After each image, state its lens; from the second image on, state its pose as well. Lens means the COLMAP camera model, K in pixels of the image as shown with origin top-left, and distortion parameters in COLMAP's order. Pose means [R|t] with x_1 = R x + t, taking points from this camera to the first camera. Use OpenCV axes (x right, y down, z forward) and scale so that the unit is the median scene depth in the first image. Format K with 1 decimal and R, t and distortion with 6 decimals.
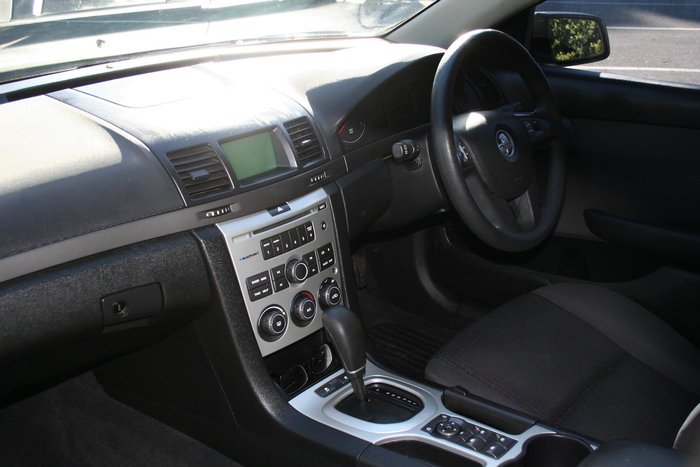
lens RADIAL K [[783.7, 0, 350.0], [0, 783.7, 233.5], [0, 0, 1]] dist [-0.001996, -0.001456]
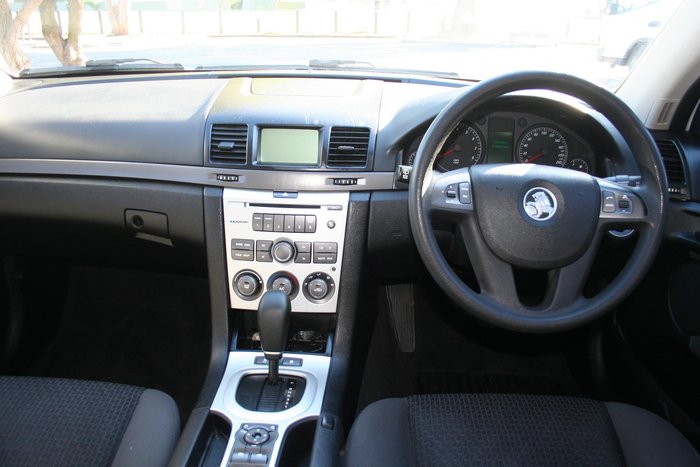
lens RADIAL K [[595.5, 0, 350.0], [0, 595.5, 233.5], [0, 0, 1]] dist [-0.016225, -0.007393]
pose [[0.614249, 0.293847, -0.732361, 0.632128], [-0.318824, 0.941374, 0.110305, -0.105891], [0.721838, 0.165739, 0.671923, 0.506474]]
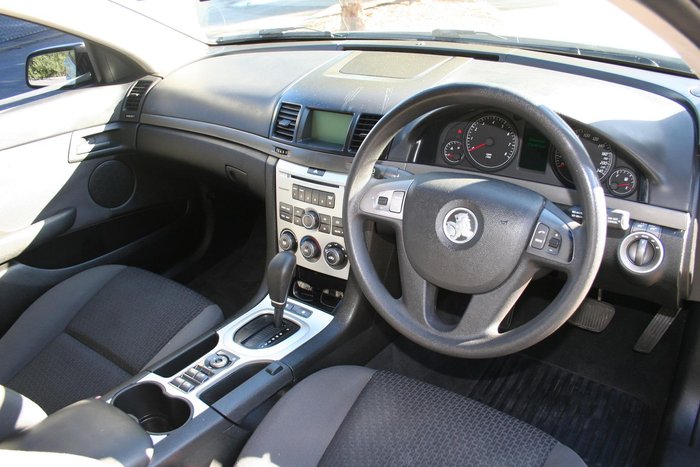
lens RADIAL K [[583.1, 0, 350.0], [0, 583.1, 233.5], [0, 0, 1]] dist [0.005218, 0.001378]
pose [[0.070122, 0.469933, -0.879913, 0.837346], [-0.301995, 0.850691, 0.430260, -0.387926], [0.950727, 0.235559, 0.201569, 0.902032]]
